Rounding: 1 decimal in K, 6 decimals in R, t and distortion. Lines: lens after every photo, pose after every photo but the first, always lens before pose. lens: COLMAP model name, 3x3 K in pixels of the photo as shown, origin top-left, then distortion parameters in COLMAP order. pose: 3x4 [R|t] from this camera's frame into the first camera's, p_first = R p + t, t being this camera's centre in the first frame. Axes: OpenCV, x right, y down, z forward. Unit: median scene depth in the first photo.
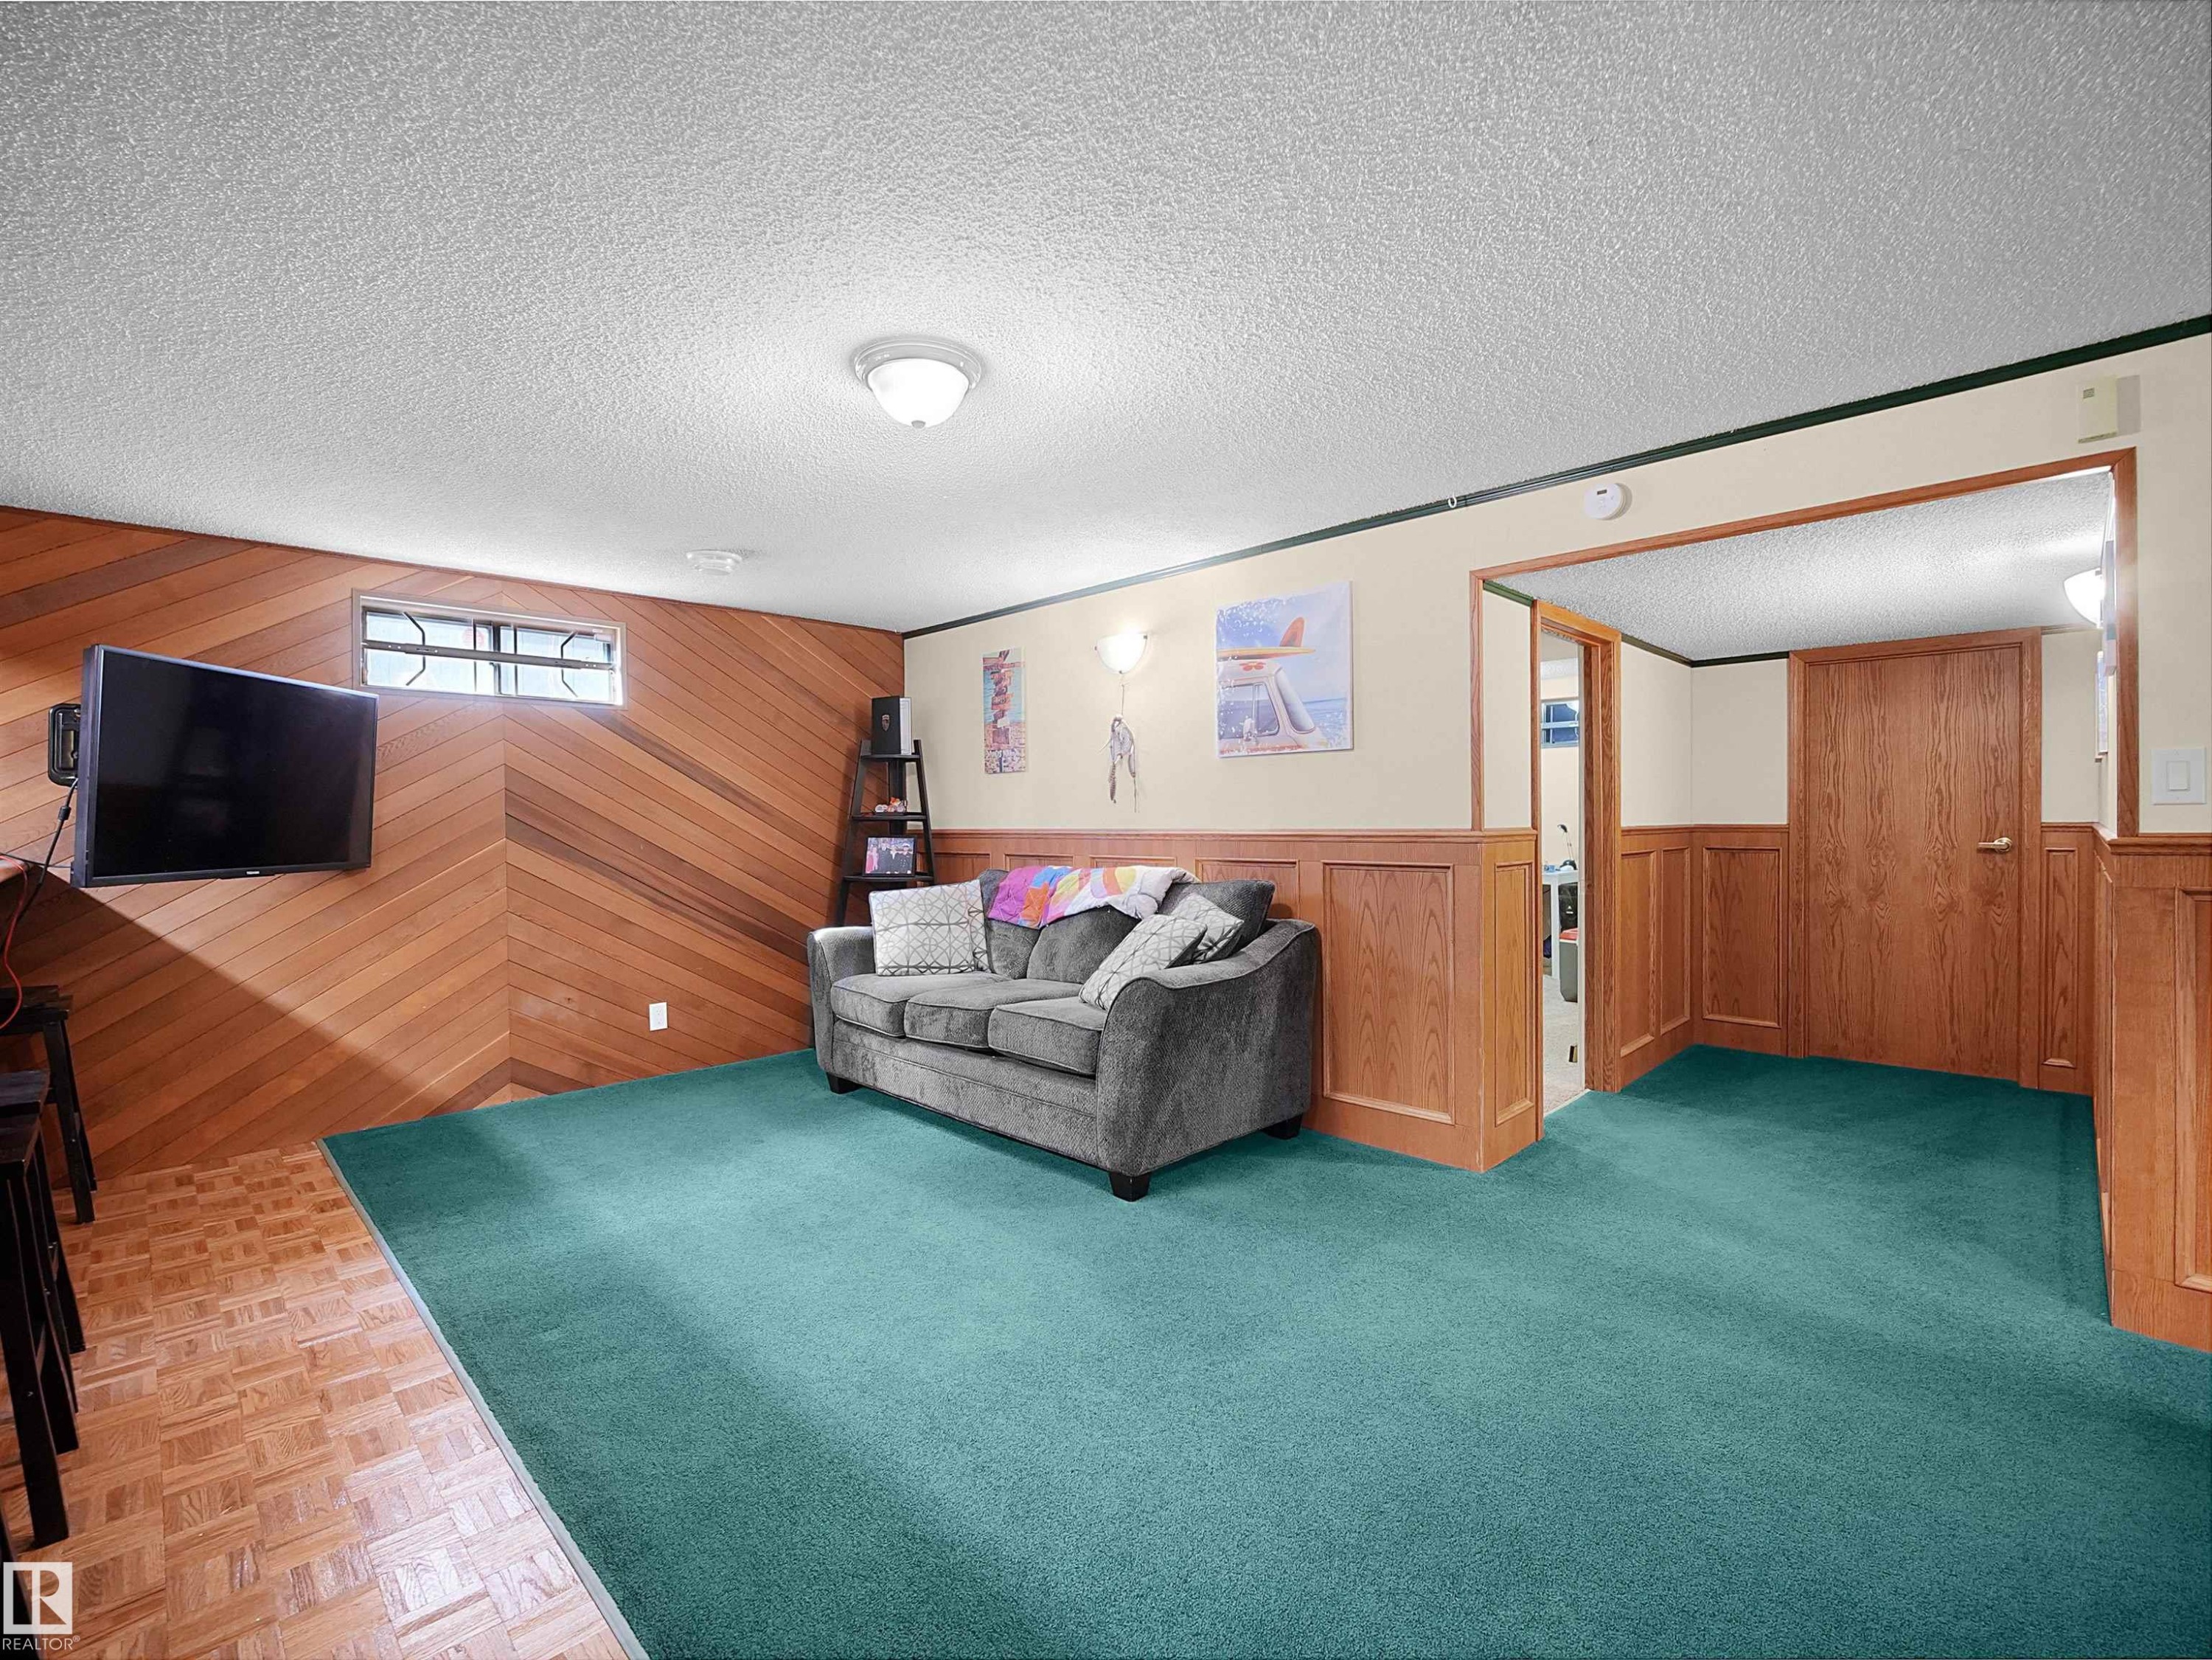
lens RADIAL K [[1005.0, 0, 1094.4], [0, 1005.0, 827.3], [0, 0, 1]] dist [-0.017385, 0.001299]
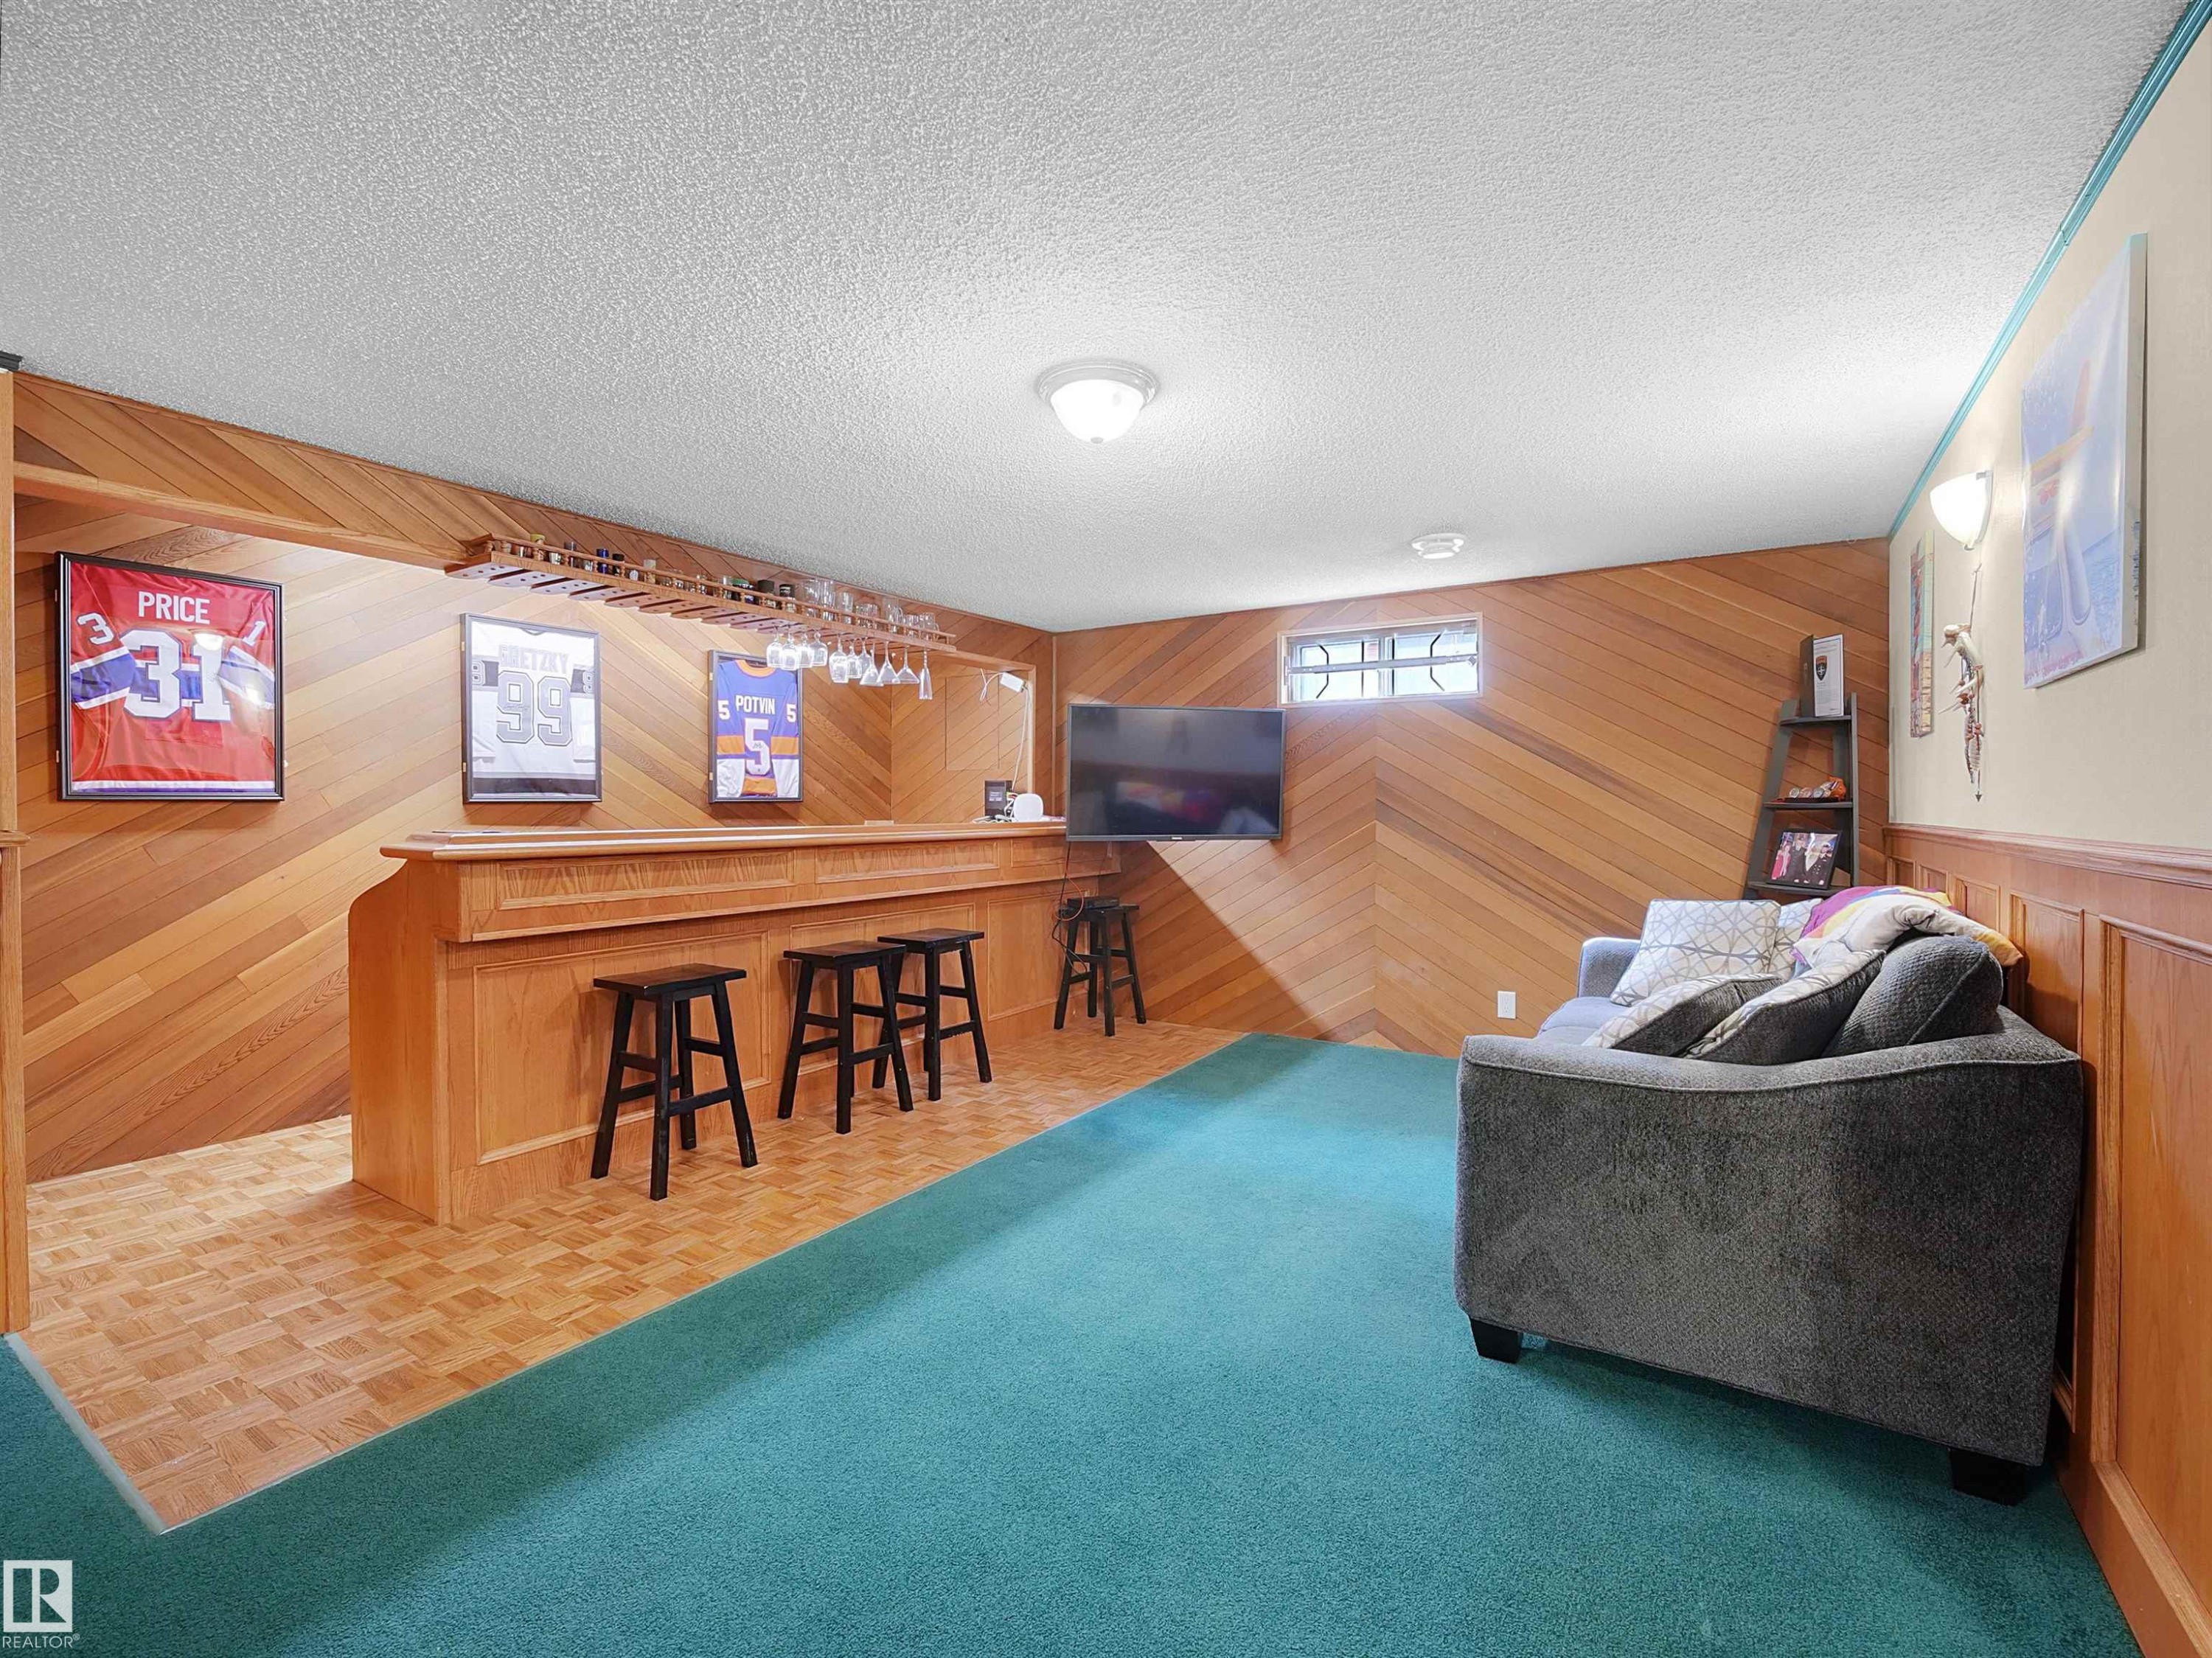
lens RADIAL K [[1004.8, 0, 1090.7], [0, 1004.8, 813.6], [0, 0, 1]] dist [-0.017385, 0.001299]
pose [[0.211351, 0.017344, -0.977256, 0.534818], [-0.013409, 0.999800, 0.014845, -0.011066], [0.977318, 0.009967, 0.211541, 0.471600]]
